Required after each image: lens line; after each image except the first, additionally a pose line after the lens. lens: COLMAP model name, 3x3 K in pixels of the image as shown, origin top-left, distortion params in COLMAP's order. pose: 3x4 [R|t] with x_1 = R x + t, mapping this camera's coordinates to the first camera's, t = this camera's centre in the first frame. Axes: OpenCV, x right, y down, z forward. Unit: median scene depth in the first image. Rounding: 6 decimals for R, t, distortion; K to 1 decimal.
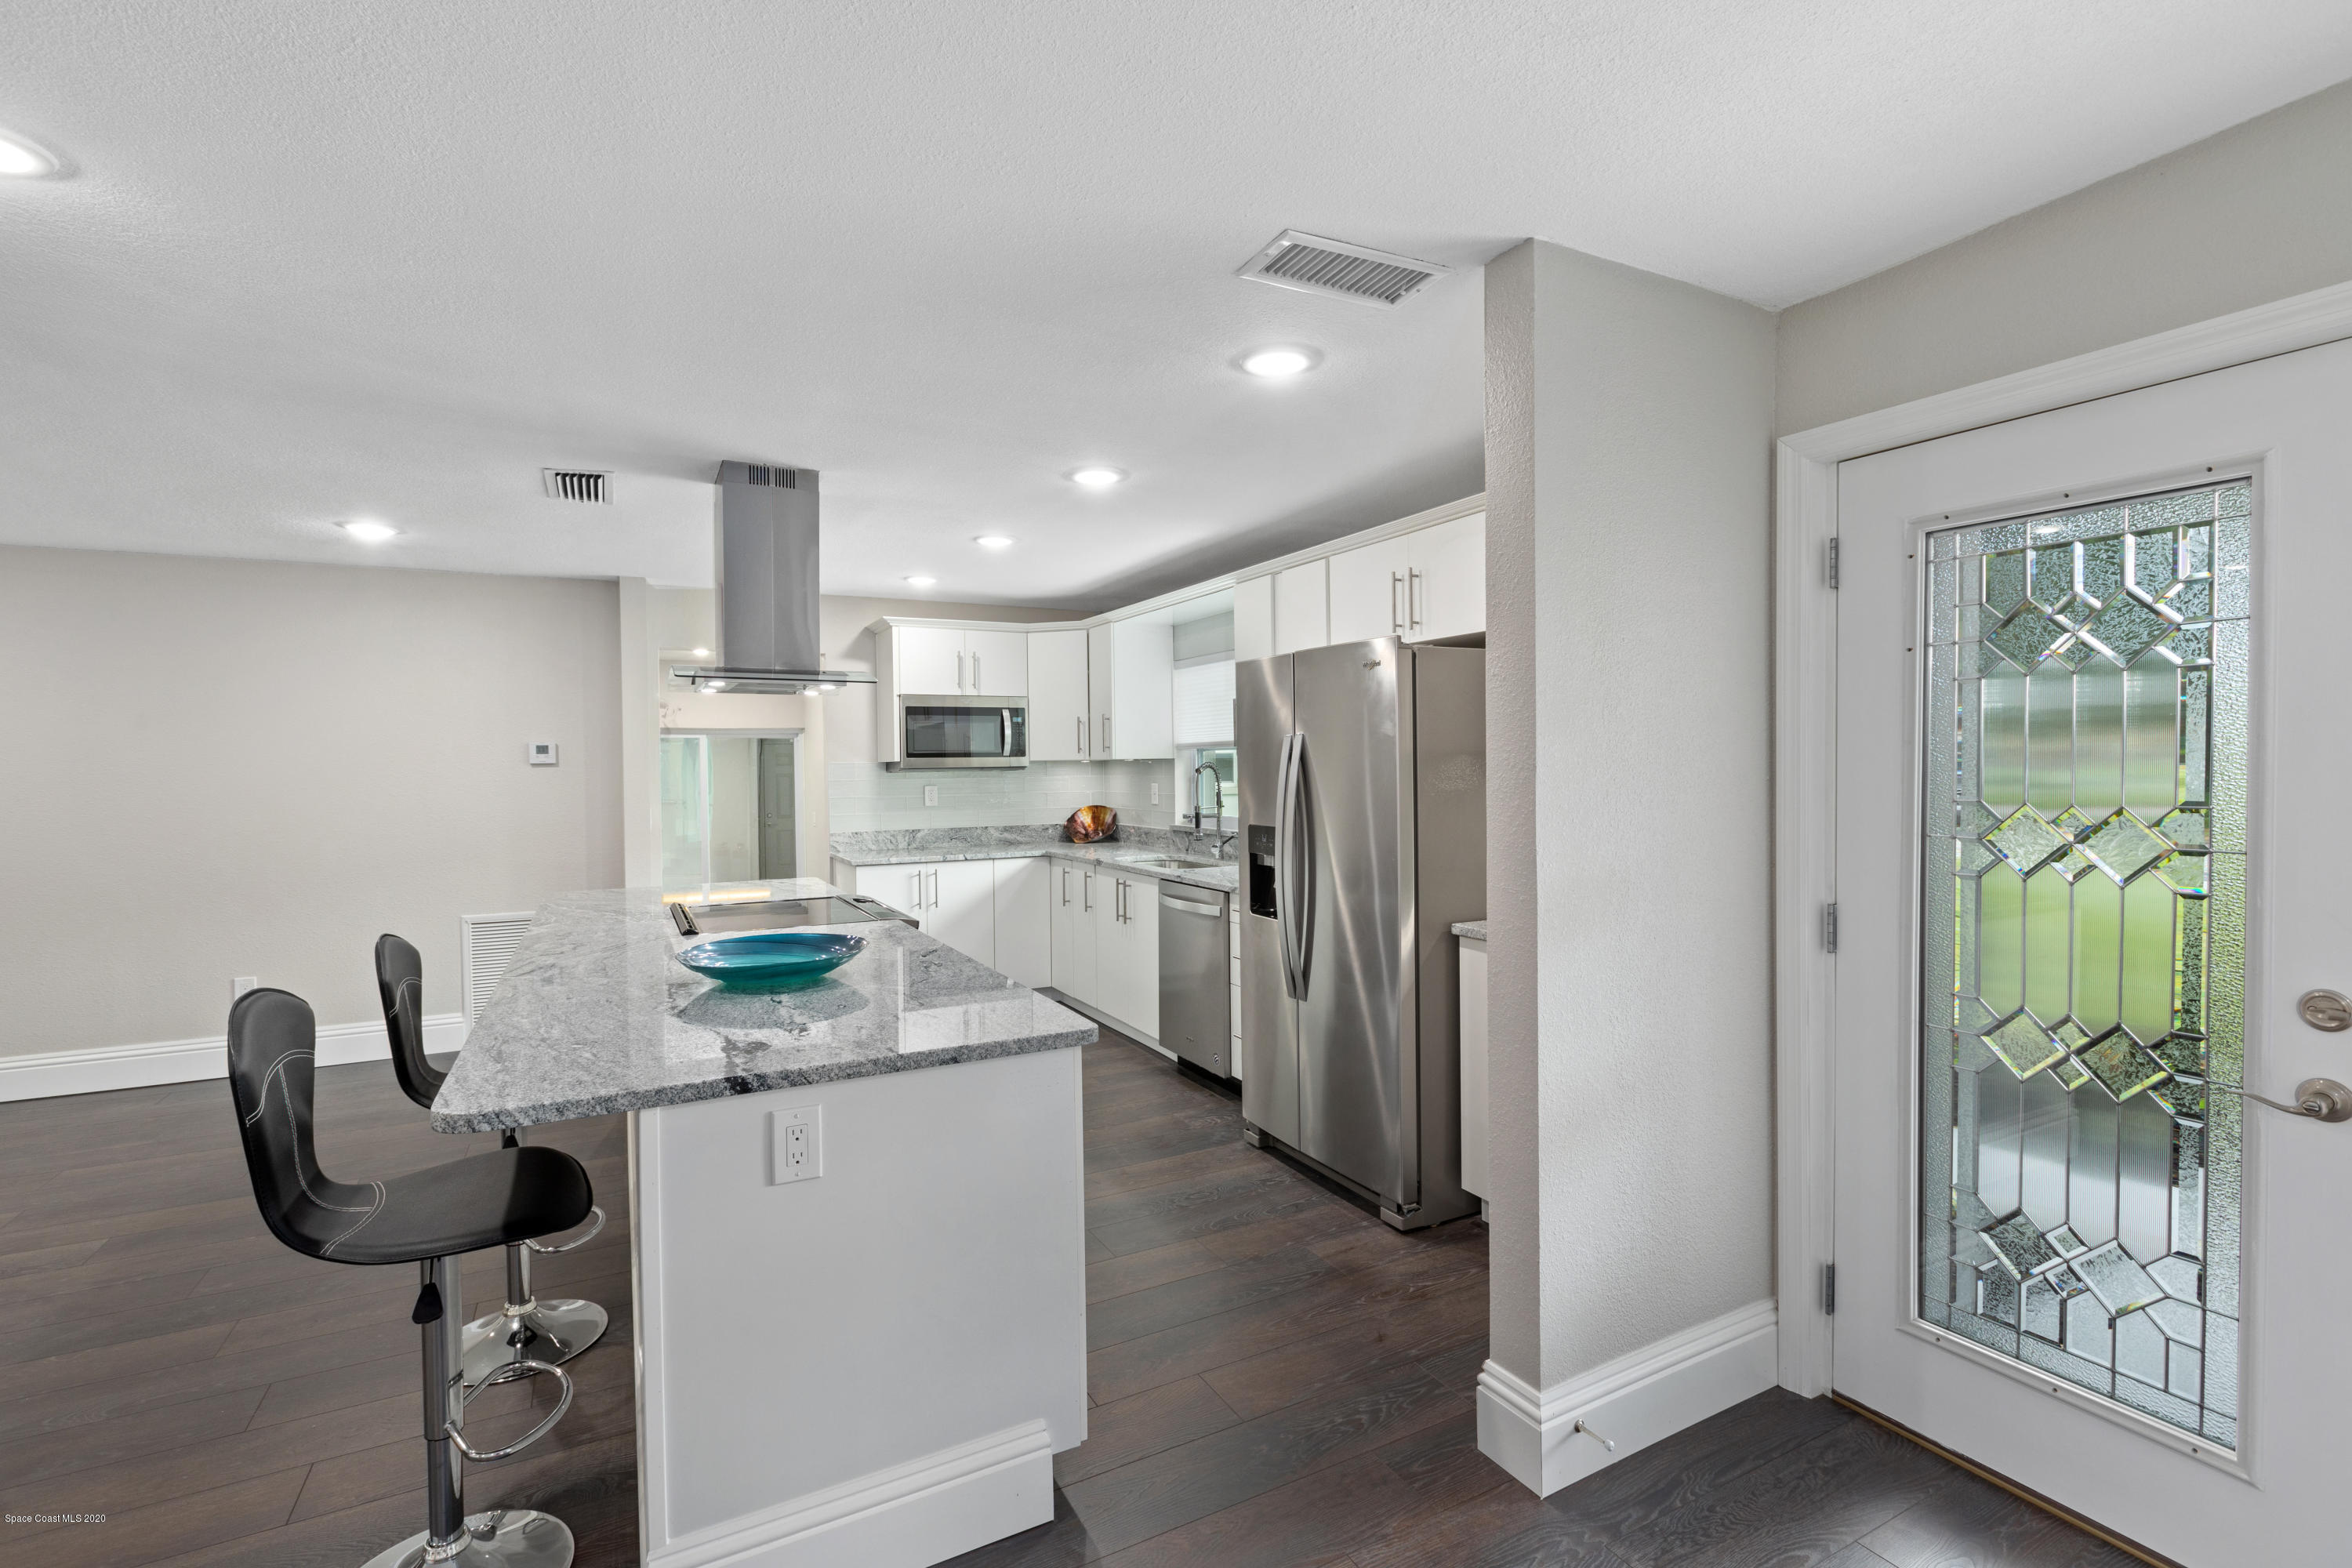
lens RADIAL K [[1068.4, 0, 1174.7], [0, 1068.4, 782.4], [0, 0, 1]] dist [-0.001881, 0.000230]
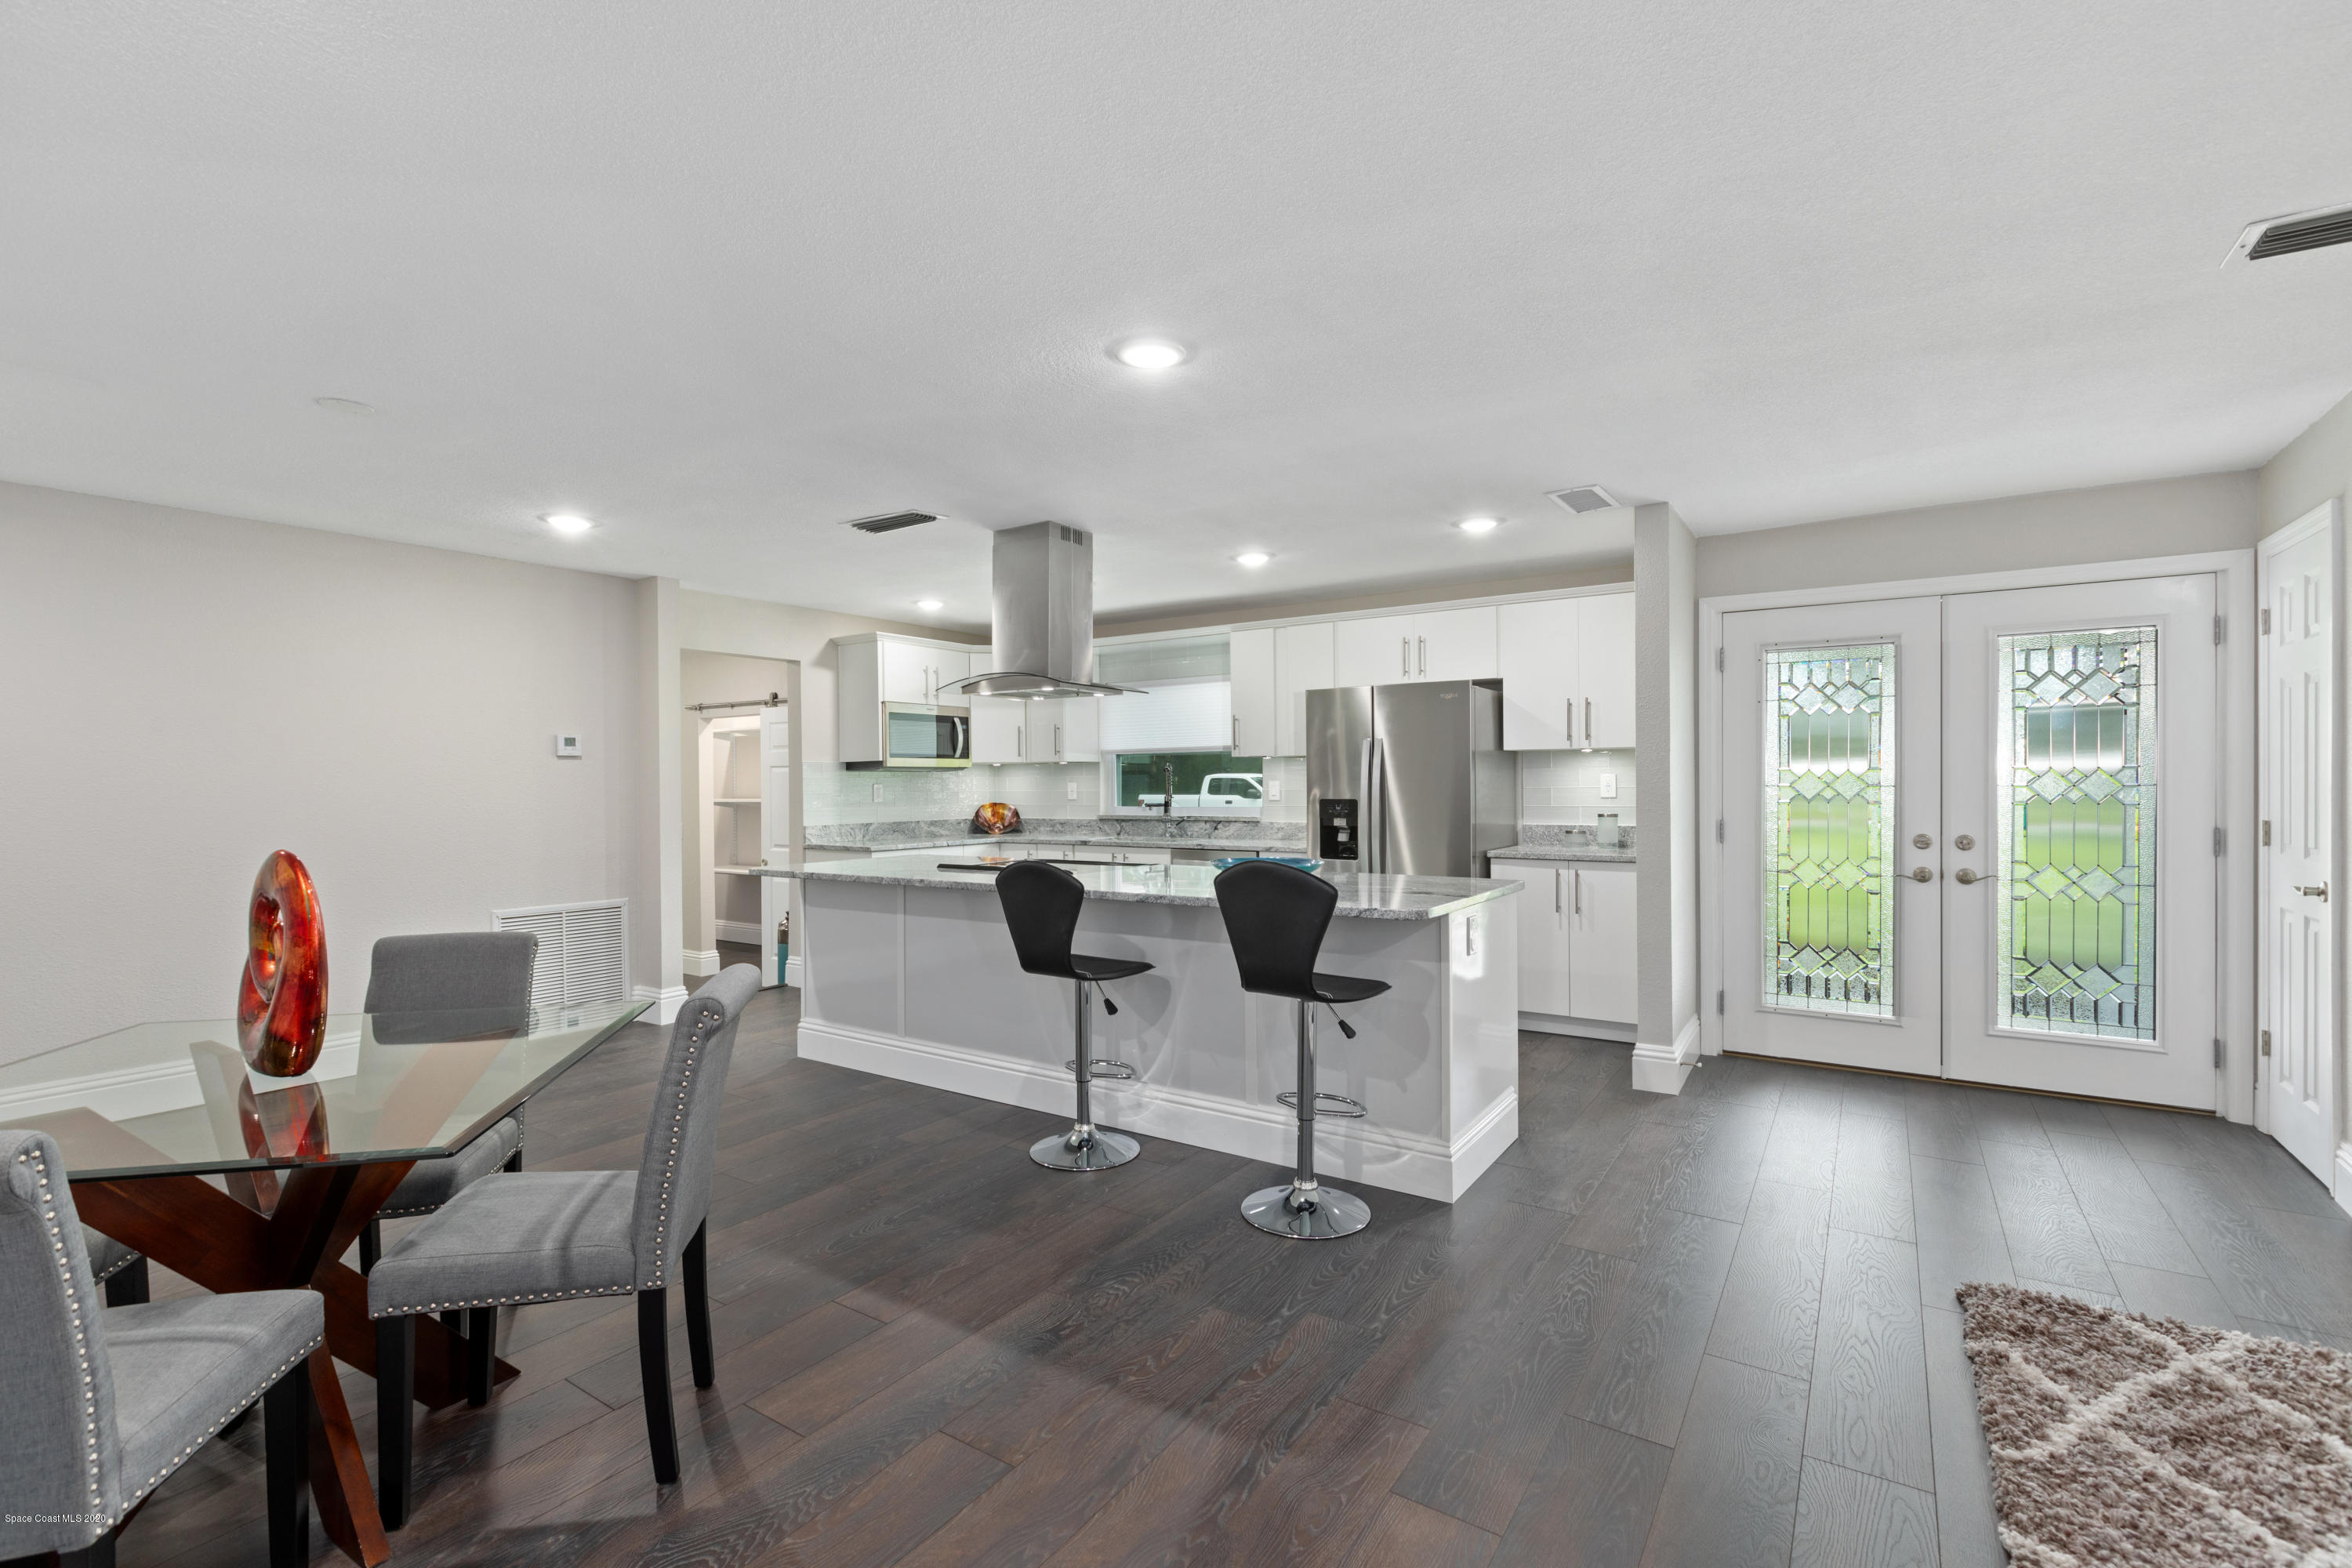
lens RADIAL K [[1047.6, 0, 1181.5], [0, 1047.6, 791.5], [0, 0, 1]] dist [0.002060, 0.000566]
pose [[0.878275, 0.000684, 0.478156, -0.513407], [0.006738, 0.999882, -0.013807, 0.030528], [-0.478109, 0.015348, 0.878166, -0.122594]]
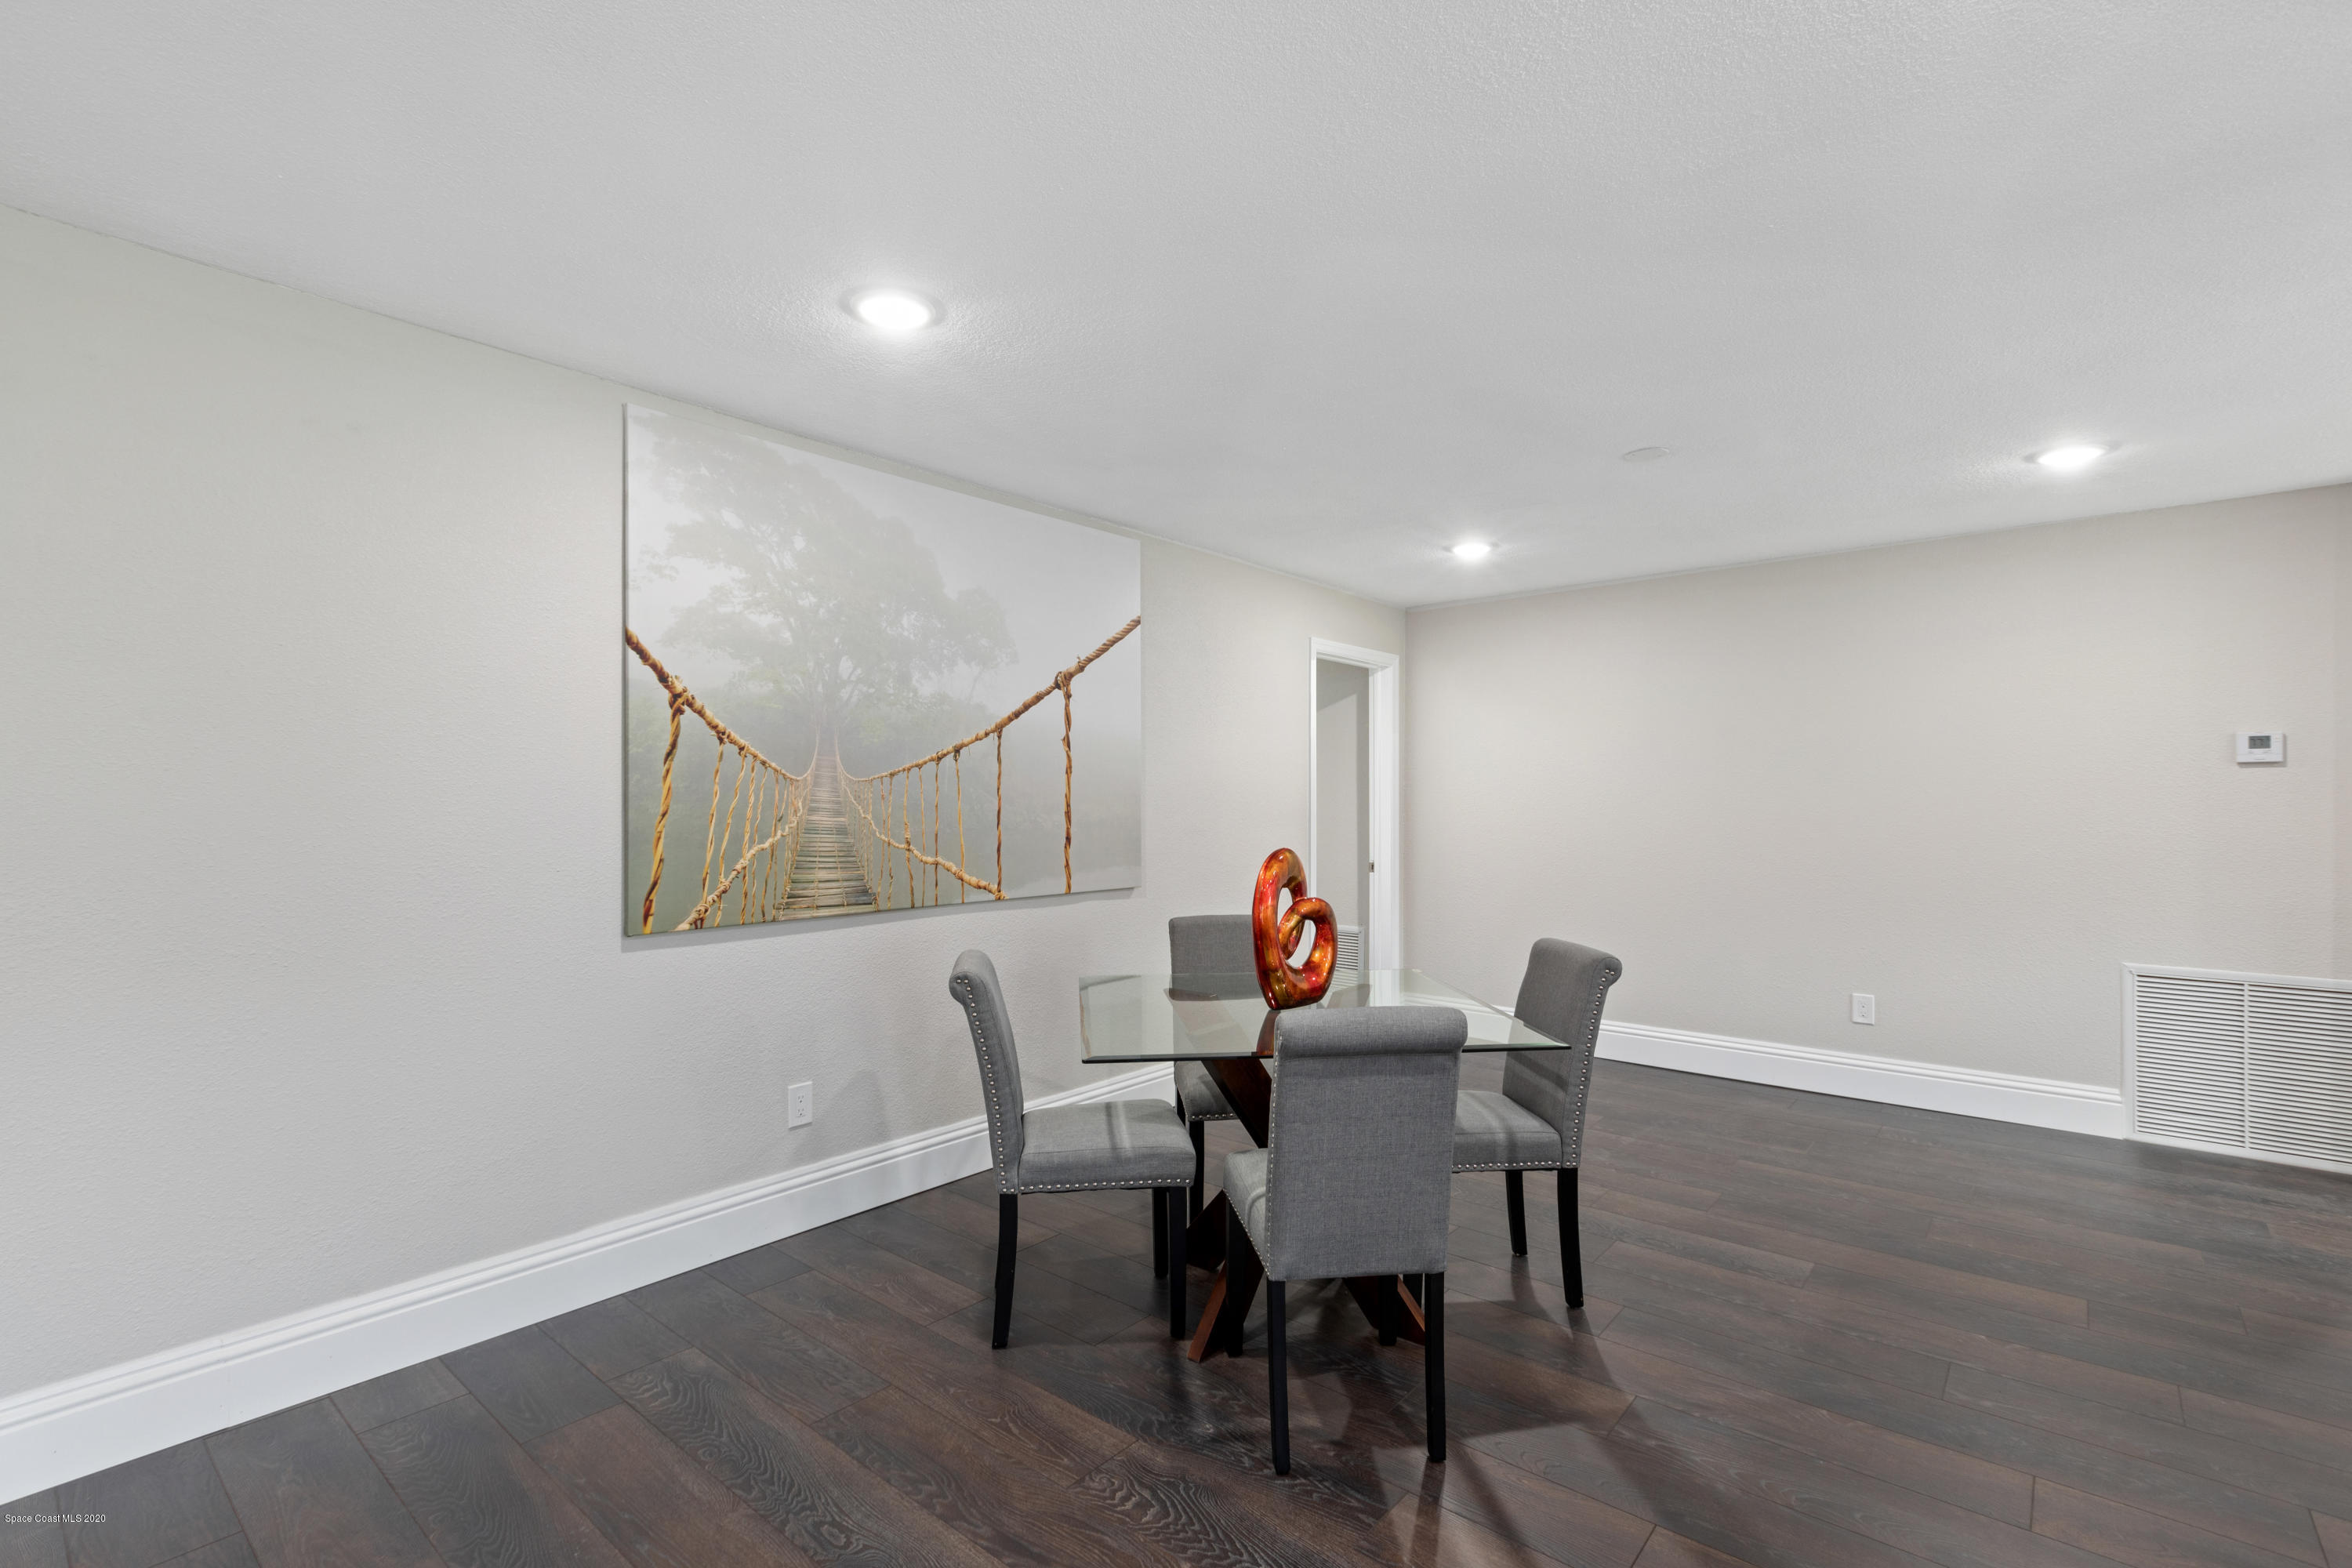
lens RADIAL K [[1054.5, 0, 1161.8], [0, 1054.5, 786.6], [0, 0, 1]] dist [-0.000833, -0.000075]
pose [[0.369823, 0.000508, -0.929102, -0.199220], [-0.026046, 0.999612, -0.009821, 0.022007], [0.928737, 0.027832, 0.369693, 0.070938]]
